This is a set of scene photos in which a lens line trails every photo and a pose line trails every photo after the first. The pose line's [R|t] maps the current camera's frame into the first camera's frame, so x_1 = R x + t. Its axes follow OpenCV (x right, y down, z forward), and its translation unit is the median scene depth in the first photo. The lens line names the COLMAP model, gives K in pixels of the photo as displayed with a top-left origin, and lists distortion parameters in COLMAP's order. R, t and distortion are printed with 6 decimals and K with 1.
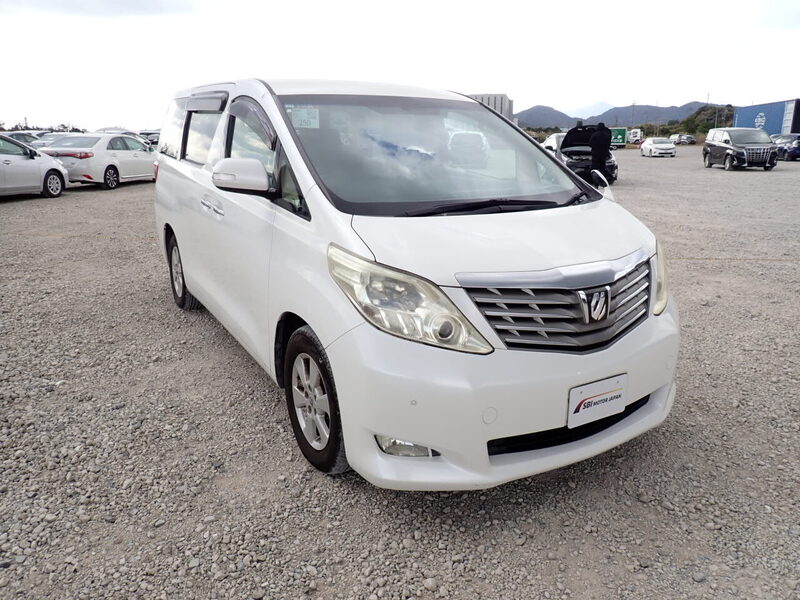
lens RADIAL K [[585.2, 0, 394.9], [0, 585.2, 303.1], [0, 0, 1]] dist [0.034056, -0.005926]
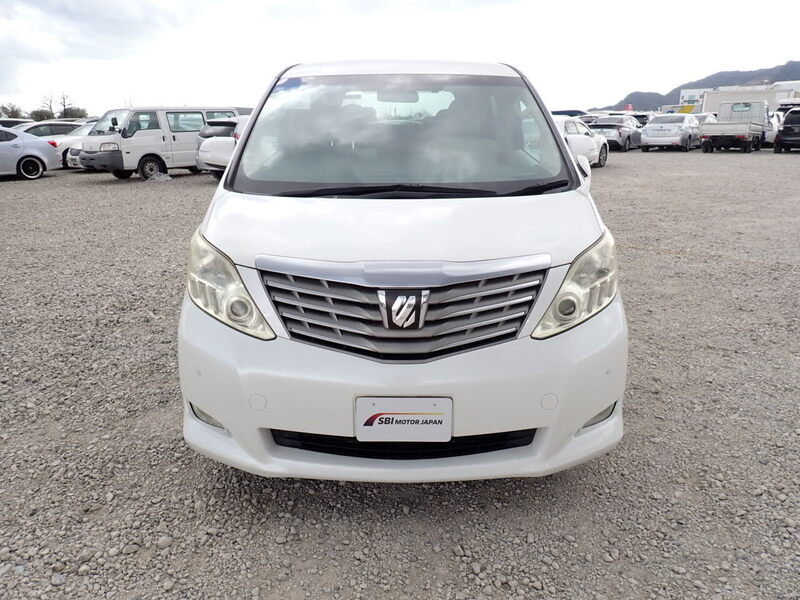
lens RADIAL K [[585.2, 0, 395.0], [0, 585.2, 297.6], [0, 0, 1]] dist [0.034056, -0.005926]
pose [[0.850030, 0.145137, -0.506343, 0.782434], [-0.132101, 0.989307, 0.061808, -0.068119], [0.509900, 0.014350, 0.860114, 0.255216]]
